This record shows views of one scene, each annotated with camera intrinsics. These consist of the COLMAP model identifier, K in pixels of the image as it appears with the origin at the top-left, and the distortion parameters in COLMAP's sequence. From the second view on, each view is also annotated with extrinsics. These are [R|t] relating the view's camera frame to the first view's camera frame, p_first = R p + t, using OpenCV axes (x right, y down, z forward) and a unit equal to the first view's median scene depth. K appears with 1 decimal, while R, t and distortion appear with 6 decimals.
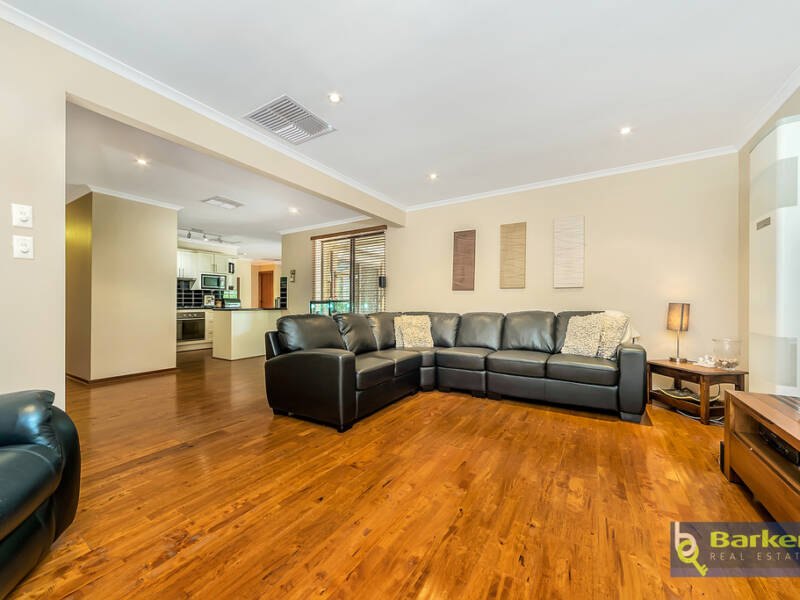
lens RADIAL K [[315.7, 0, 400.3], [0, 315.7, 299.6], [0, 0, 1]] dist [0.000946, -0.000059]
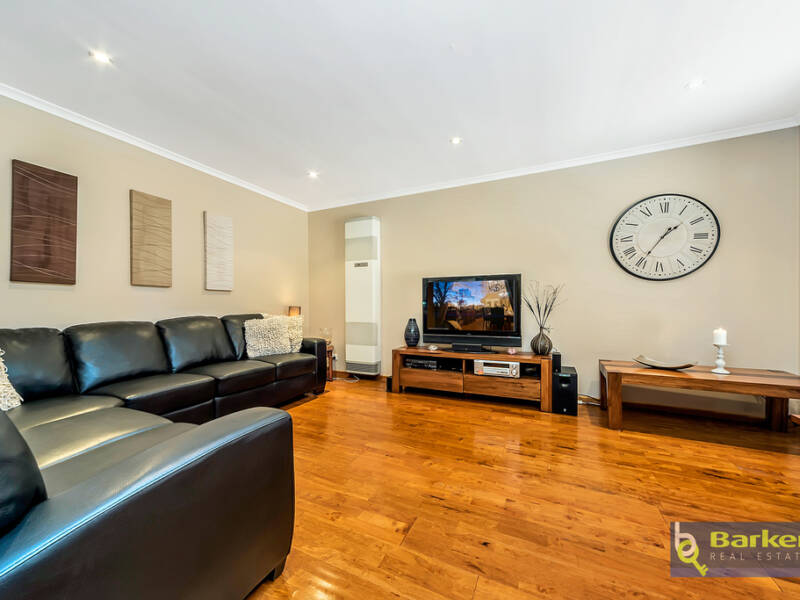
lens RADIAL K [[315.7, 0, 399.3], [0, 315.7, 305.9], [0, 0, 1]] dist [0.000946, -0.000059]
pose [[-0.118502, 0.000692, 0.992954, -0.604727], [-0.004904, 0.999987, -0.001283, 0.010110], [-0.992942, -0.005022, -0.118497, 0.771090]]
